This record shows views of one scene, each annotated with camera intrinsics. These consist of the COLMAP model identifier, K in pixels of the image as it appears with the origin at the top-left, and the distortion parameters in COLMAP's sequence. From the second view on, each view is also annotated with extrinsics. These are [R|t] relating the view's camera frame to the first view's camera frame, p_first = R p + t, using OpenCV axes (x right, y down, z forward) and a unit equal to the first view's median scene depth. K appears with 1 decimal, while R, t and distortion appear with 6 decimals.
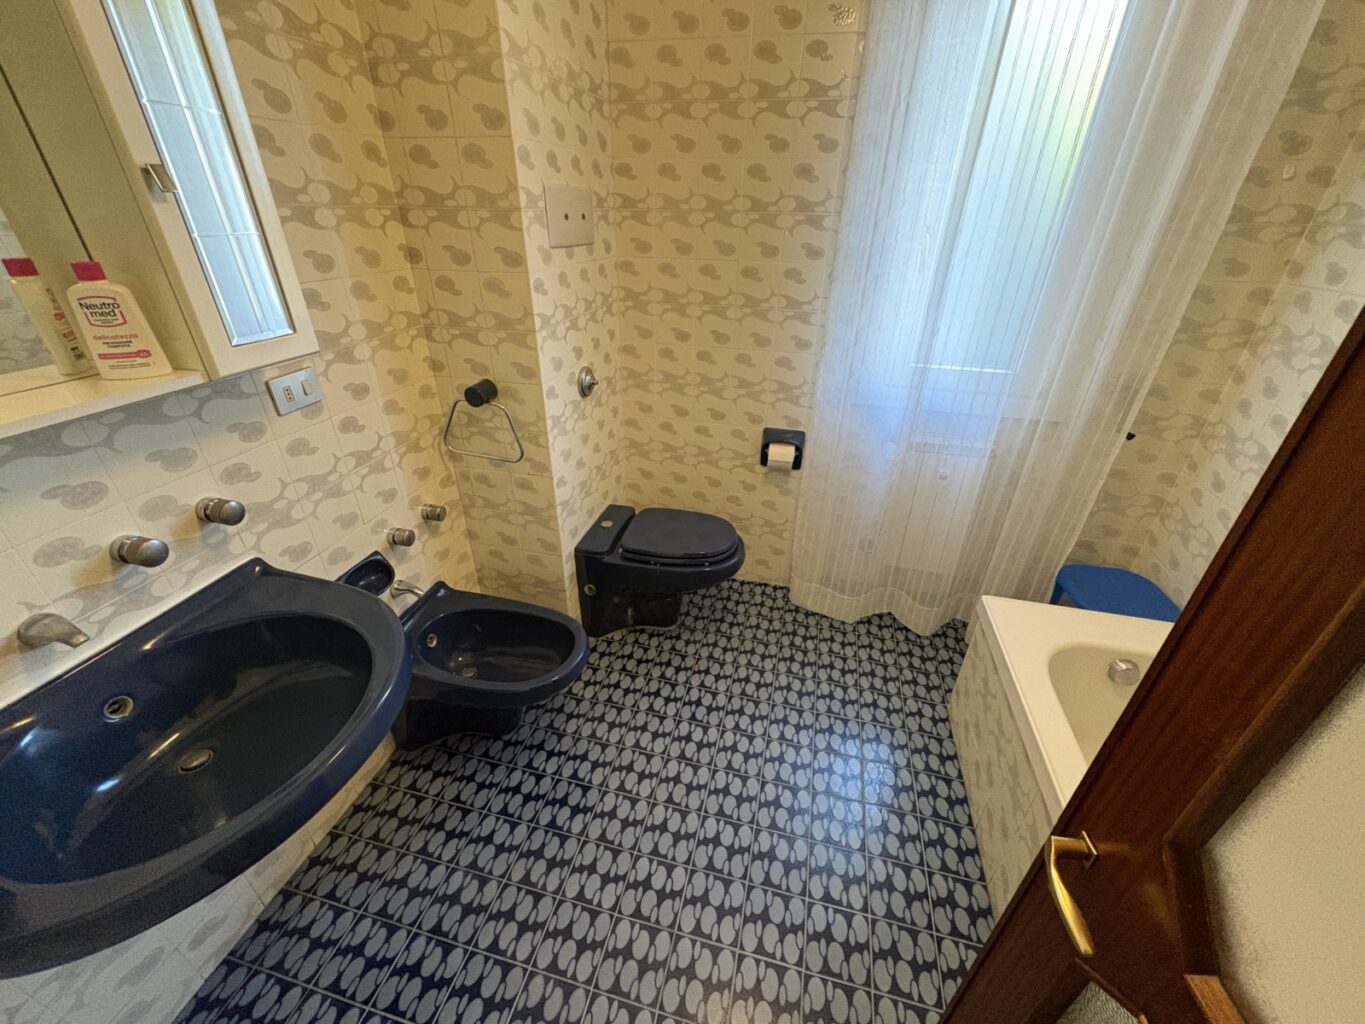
lens RADIAL K [[542.9, 0, 683.8], [0, 542.9, 516.8], [0, 0, 1]] dist [-0.001323, 0.000809]
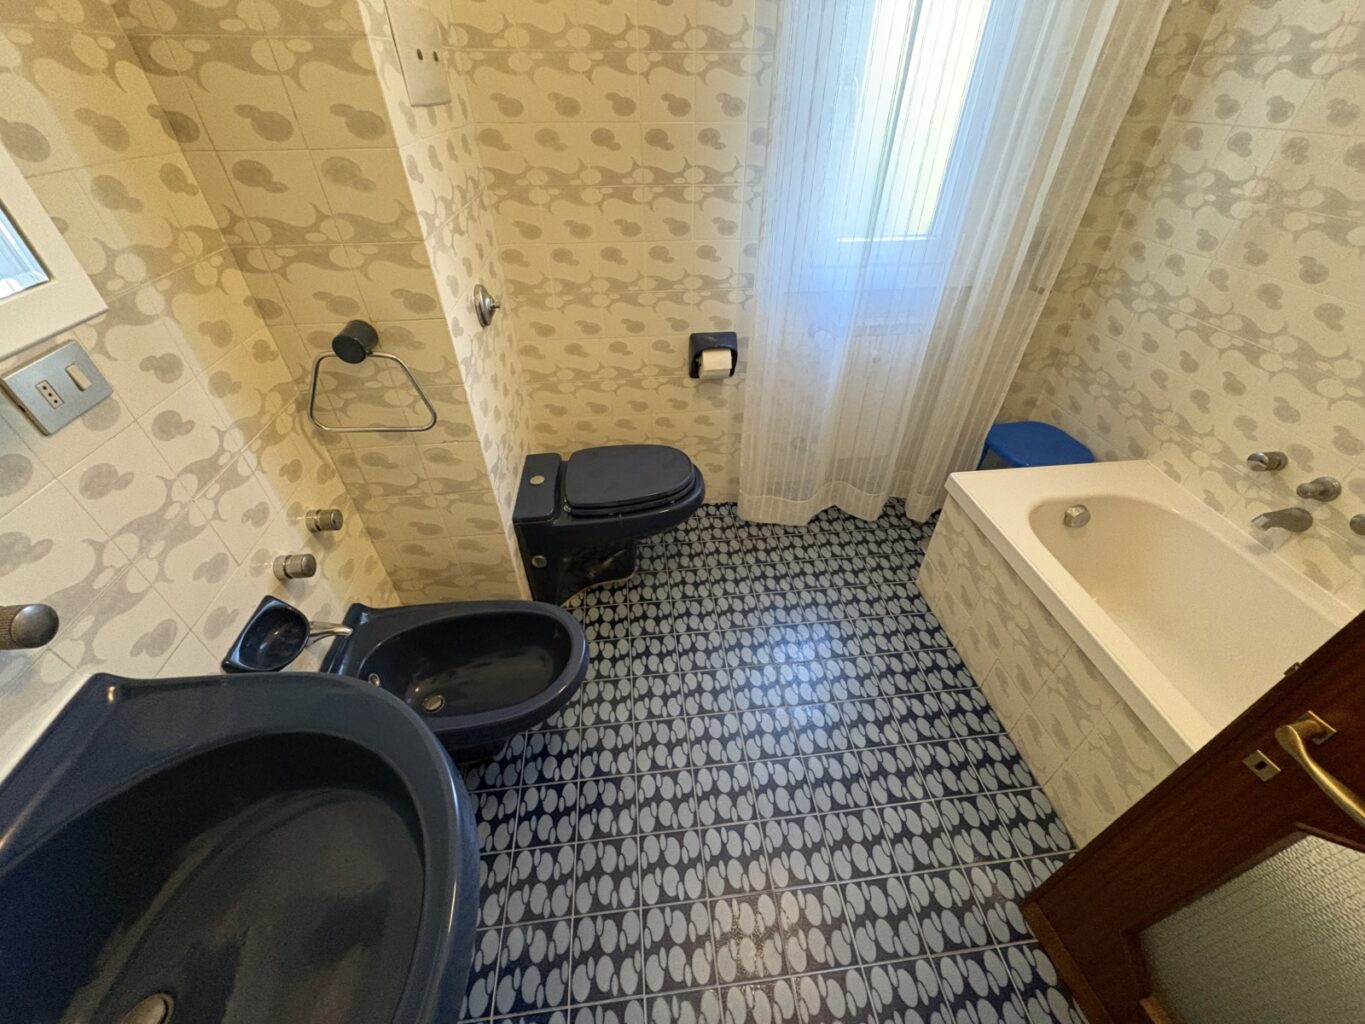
lens RADIAL K [[542.9, 0, 682.7], [0, 542.9, 516.0], [0, 0, 1]] dist [-0.001323, 0.000809]
pose [[0.937467, -0.230342, 0.260955, -0.207362], [0.183905, 0.964305, 0.190511, -0.065490], [-0.295523, -0.130607, 0.946366, 0.180885]]
